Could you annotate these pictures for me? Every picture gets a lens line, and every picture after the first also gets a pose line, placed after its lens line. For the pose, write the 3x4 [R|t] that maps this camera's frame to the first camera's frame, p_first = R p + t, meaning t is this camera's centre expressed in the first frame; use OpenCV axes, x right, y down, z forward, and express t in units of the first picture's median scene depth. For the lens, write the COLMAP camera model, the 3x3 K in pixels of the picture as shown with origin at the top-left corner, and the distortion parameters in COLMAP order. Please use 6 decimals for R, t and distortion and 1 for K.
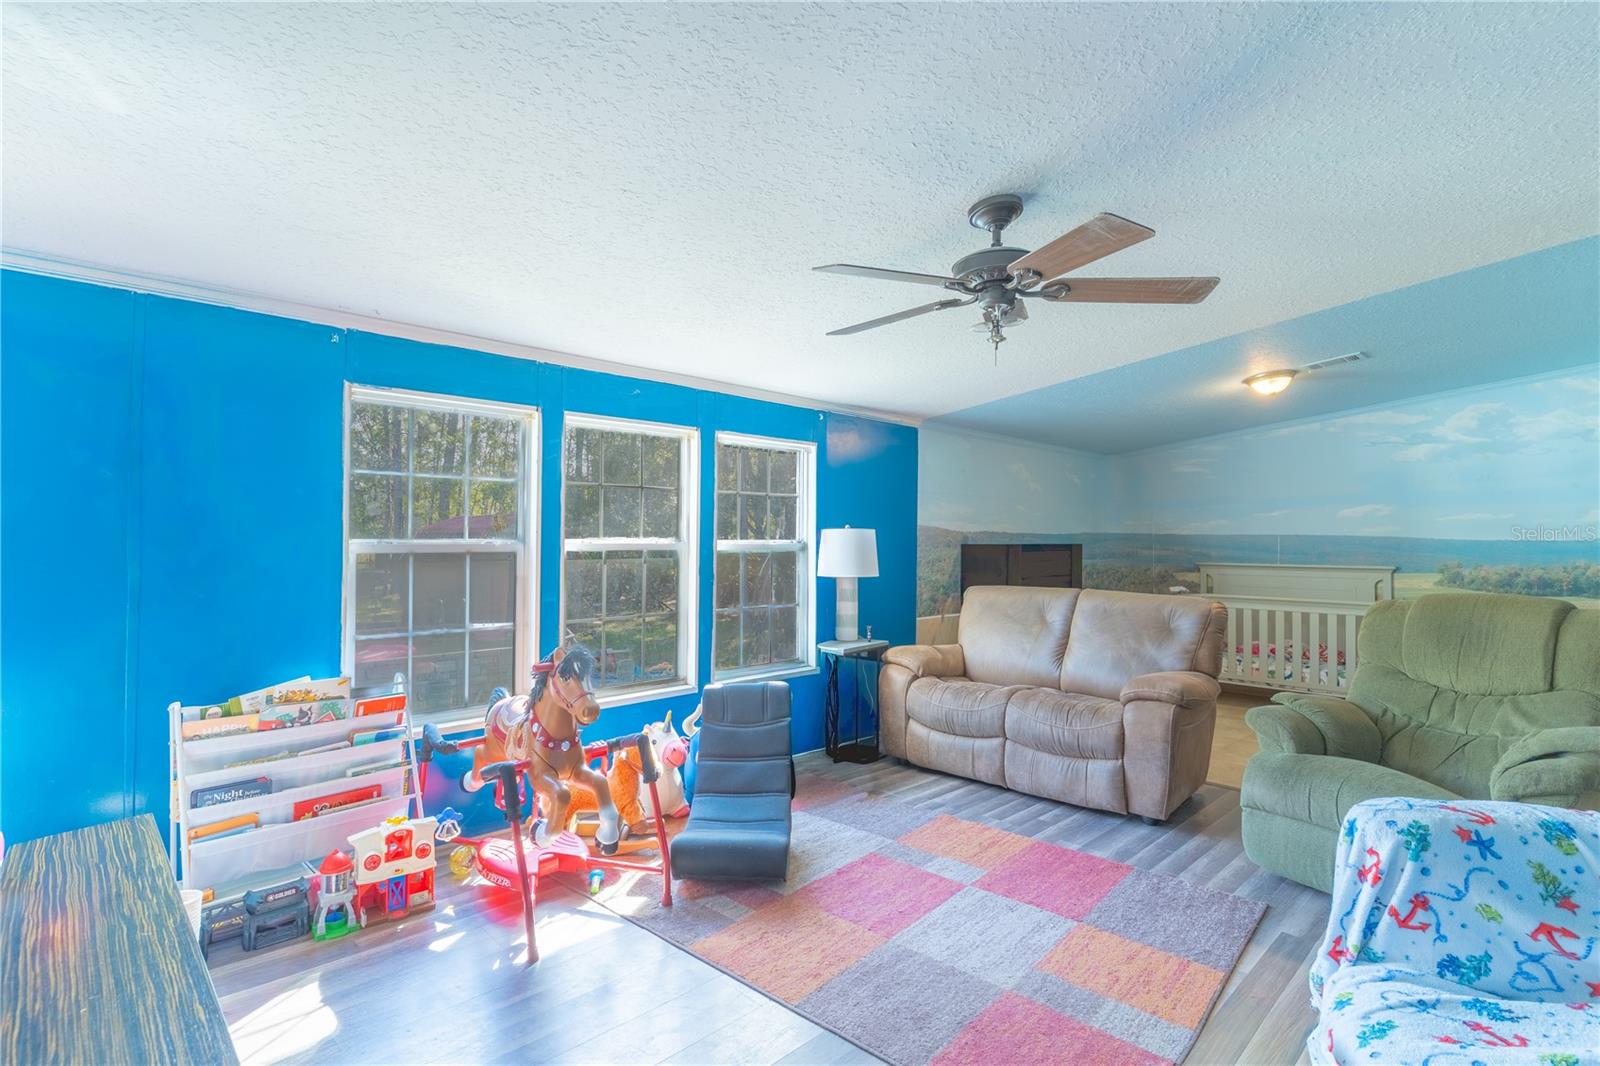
lens RADIAL K [[769.9, 0, 796.6], [0, 769.9, 536.6], [0, 0, 1]] dist [0.000078, 0.000505]
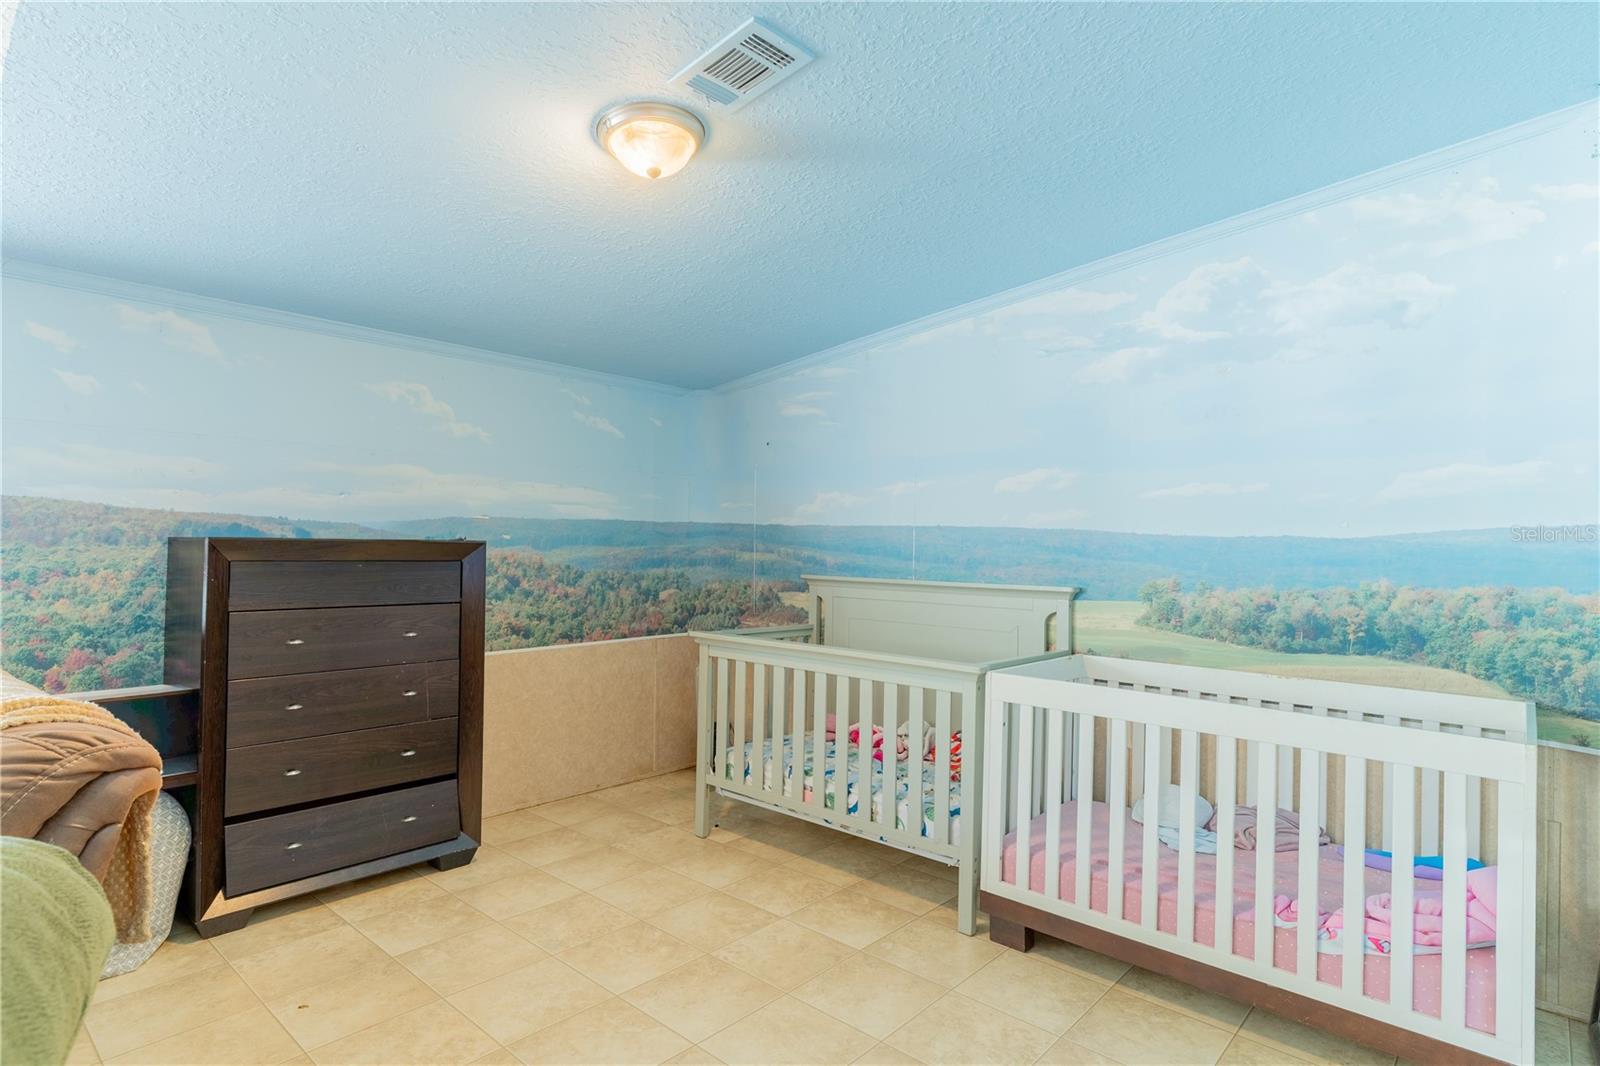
lens RADIAL K [[843.9, 0, 798.8], [0, 843.9, 539.7], [0, 0, 1]] dist [0.004604, 0.000446]
pose [[0.996952, 0.007938, 0.077606, 0.552954], [-0.008291, 0.999957, 0.004232, 0.006056], [-0.077569, -0.004862, 0.996975, 0.453577]]
